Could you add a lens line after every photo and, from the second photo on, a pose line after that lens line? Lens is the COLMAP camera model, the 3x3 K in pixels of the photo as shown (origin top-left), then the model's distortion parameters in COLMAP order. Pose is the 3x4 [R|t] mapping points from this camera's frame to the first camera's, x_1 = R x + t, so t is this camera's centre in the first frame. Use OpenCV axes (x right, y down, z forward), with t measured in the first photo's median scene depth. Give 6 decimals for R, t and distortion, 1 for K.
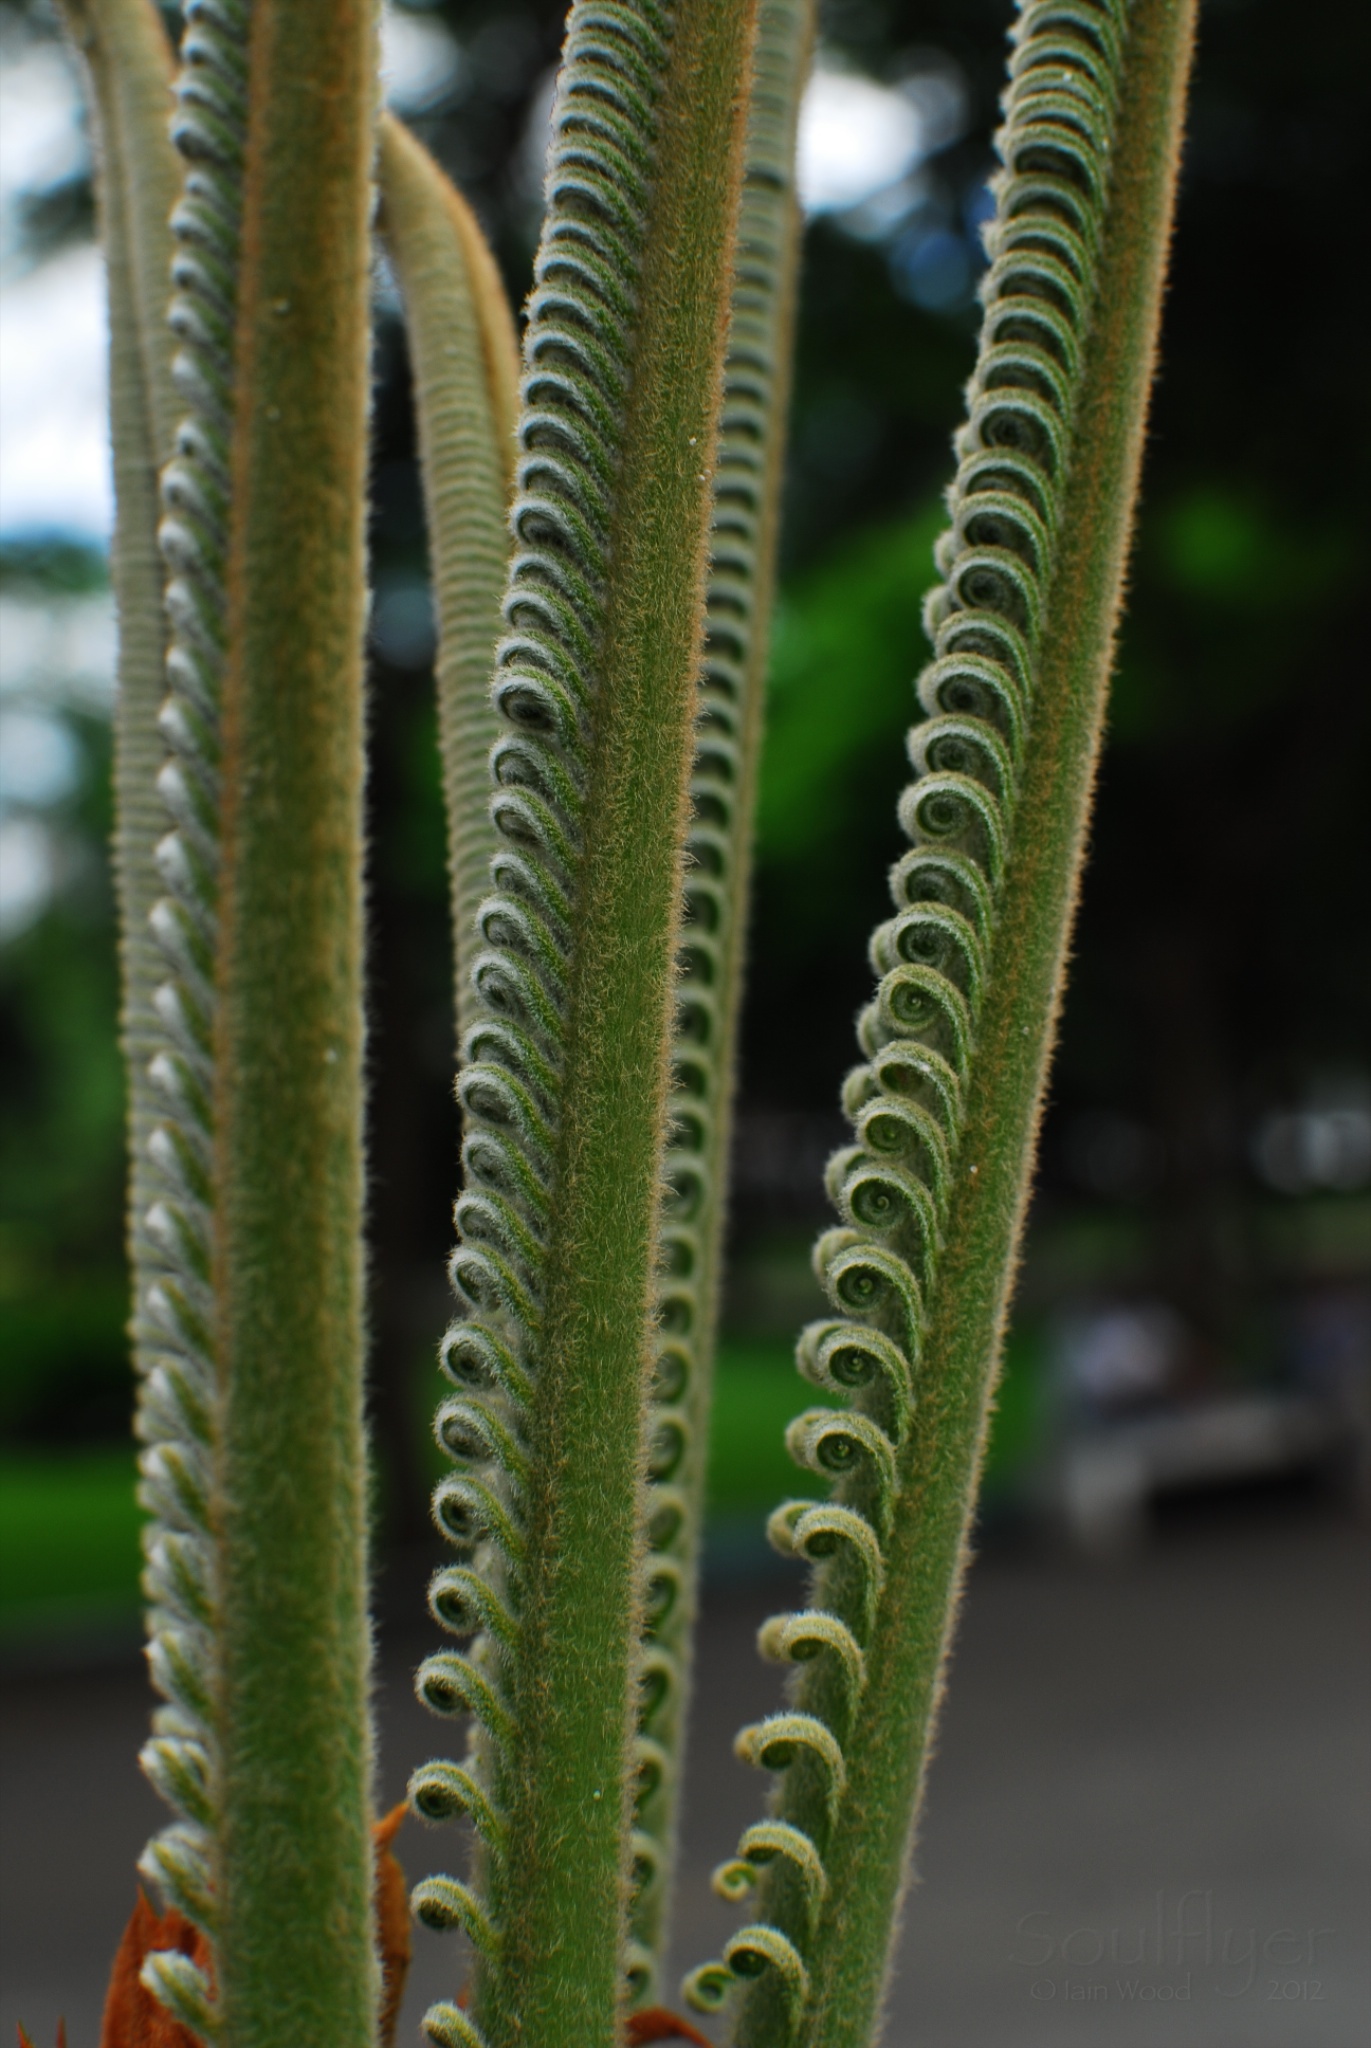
lens RADIAL K [[3174.0, 0, 685.5], [0, 3174.0, 1024.0], [0, 0, 1]] dist [-0.243077, 0.210028]
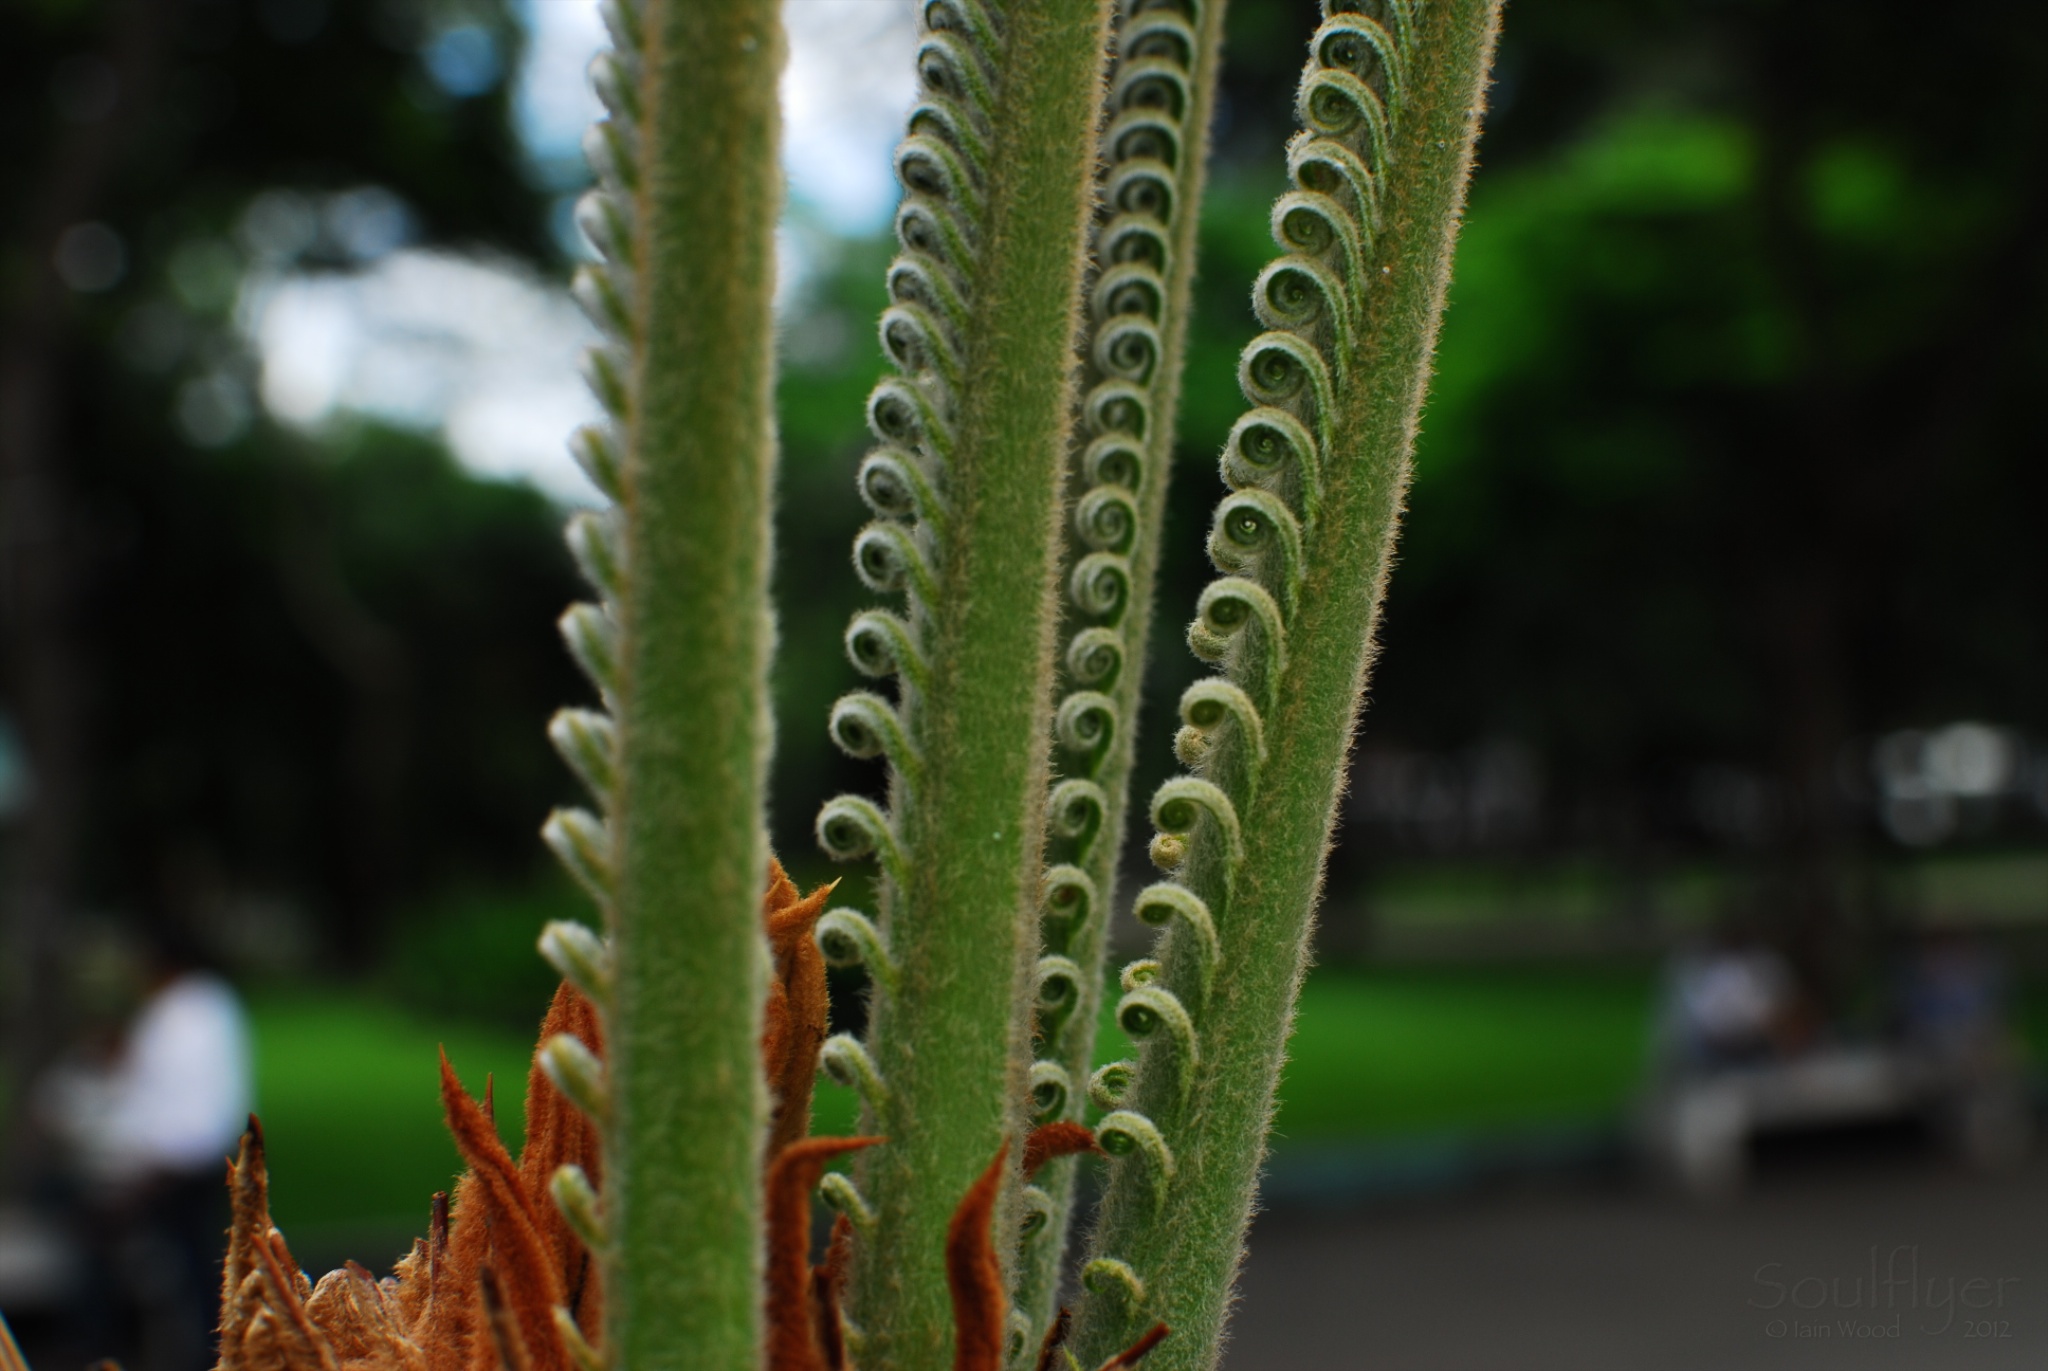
lens RADIAL K [[3142.2, 0, 1024.0], [0, 3142.2, 685.5], [0, 0, 1]] dist [-0.212806, 0.024359]
pose [[0.994896, 0.038923, -0.093095, 0.074218], [-0.038270, 0.999229, 0.008788, 0.181377], [0.093366, -0.005181, 0.995618, -0.041351]]
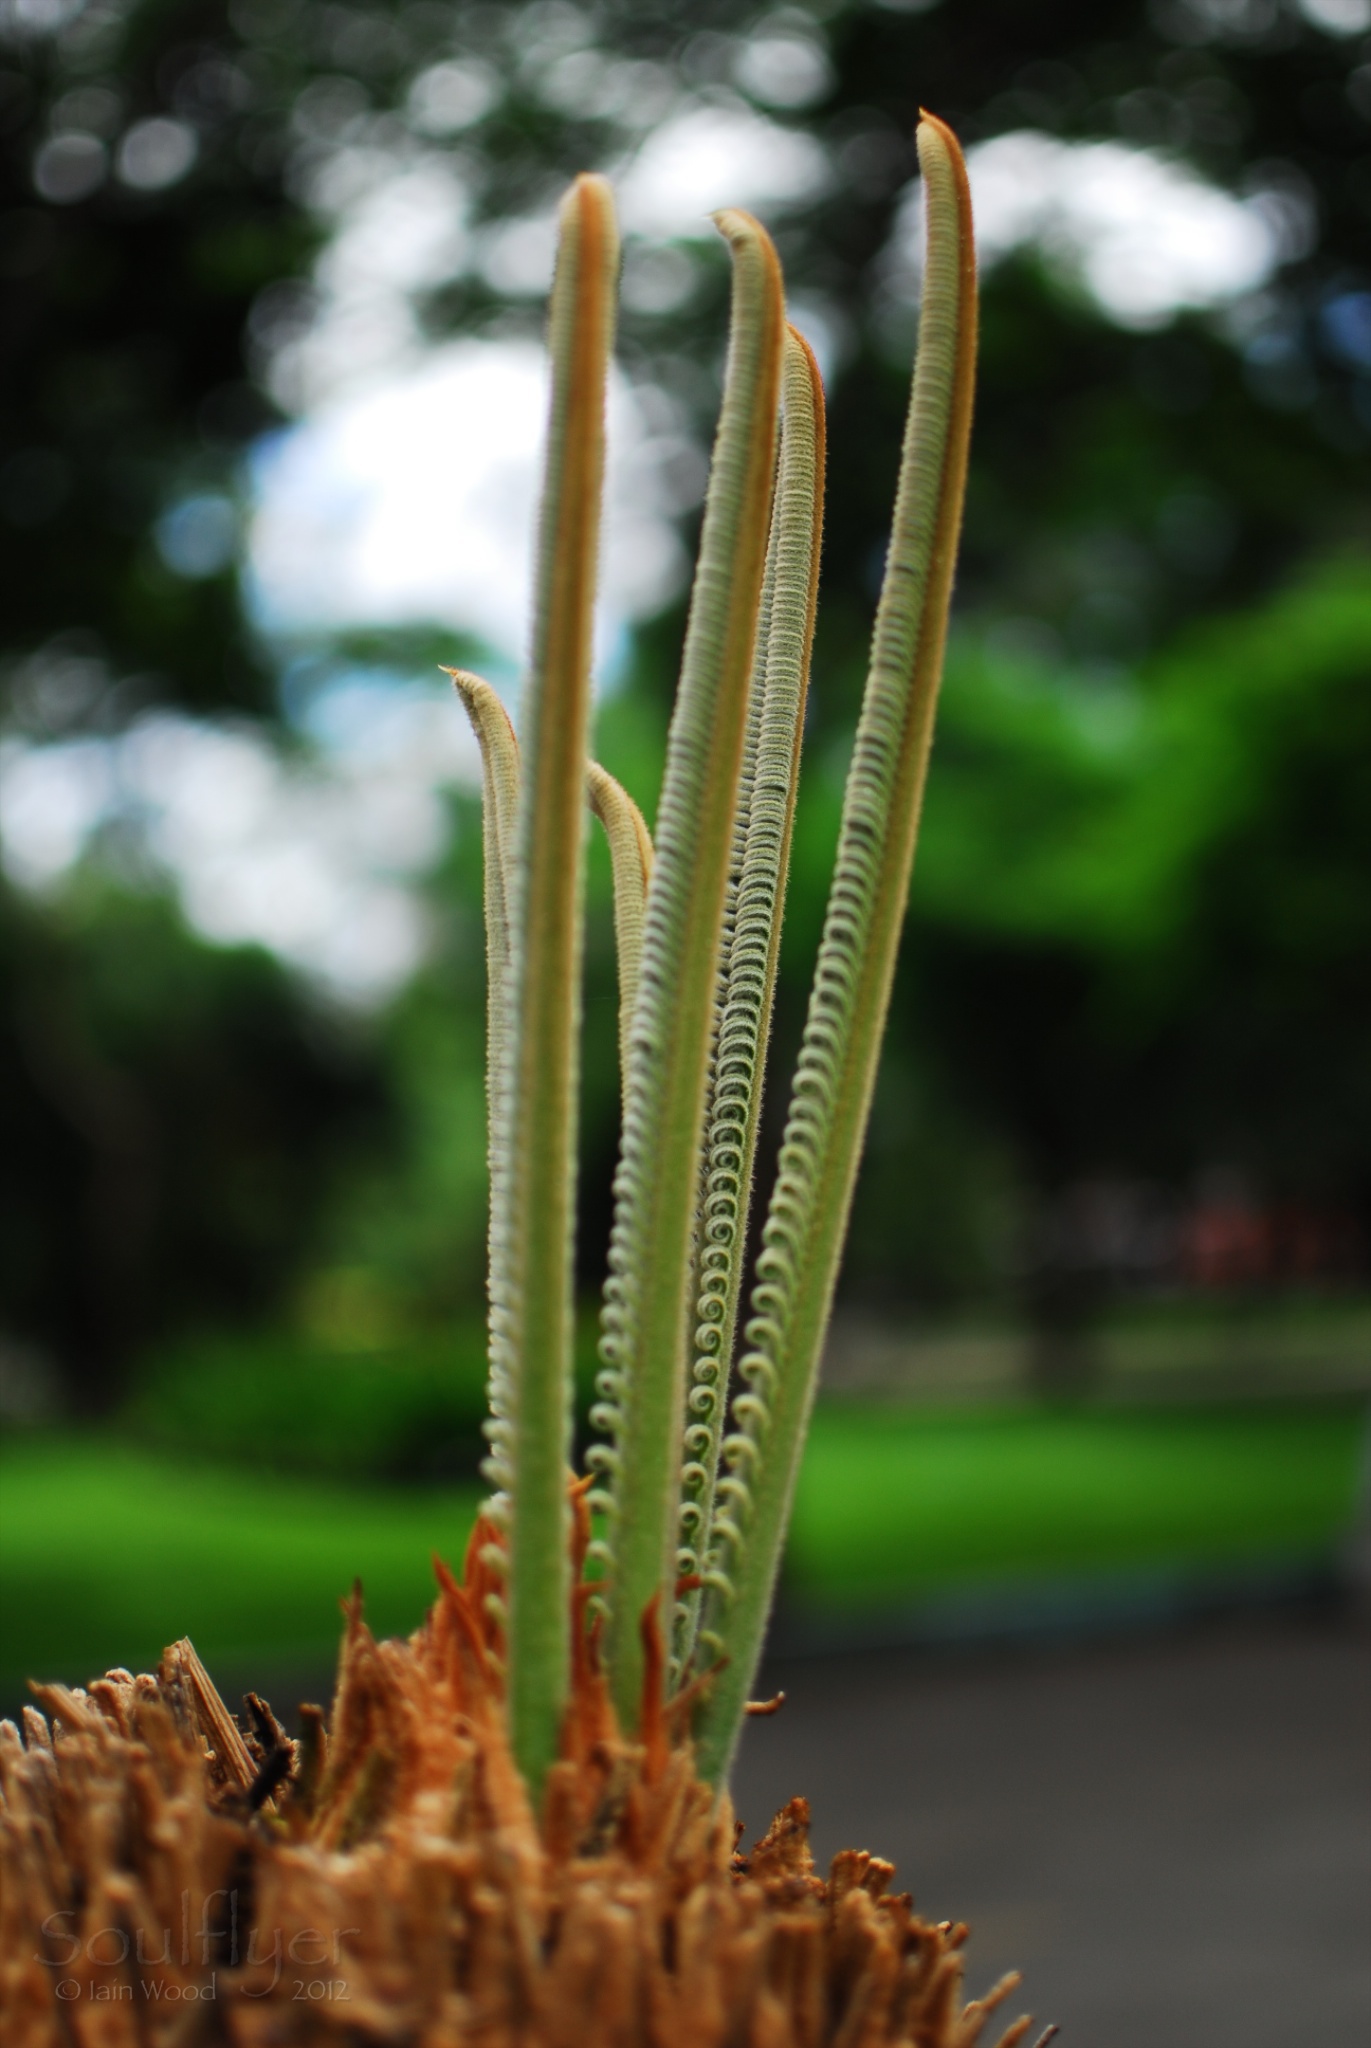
lens RADIAL K [[3174.0, 0, 685.5], [0, 3174.0, 1024.0], [0, 0, 1]] dist [-0.243077, 0.210028]
pose [[0.993179, 0.024691, -0.113954, 0.274927], [-0.027170, 0.999426, -0.020258, -0.062444], [0.113389, 0.023216, 0.993279, -1.564976]]
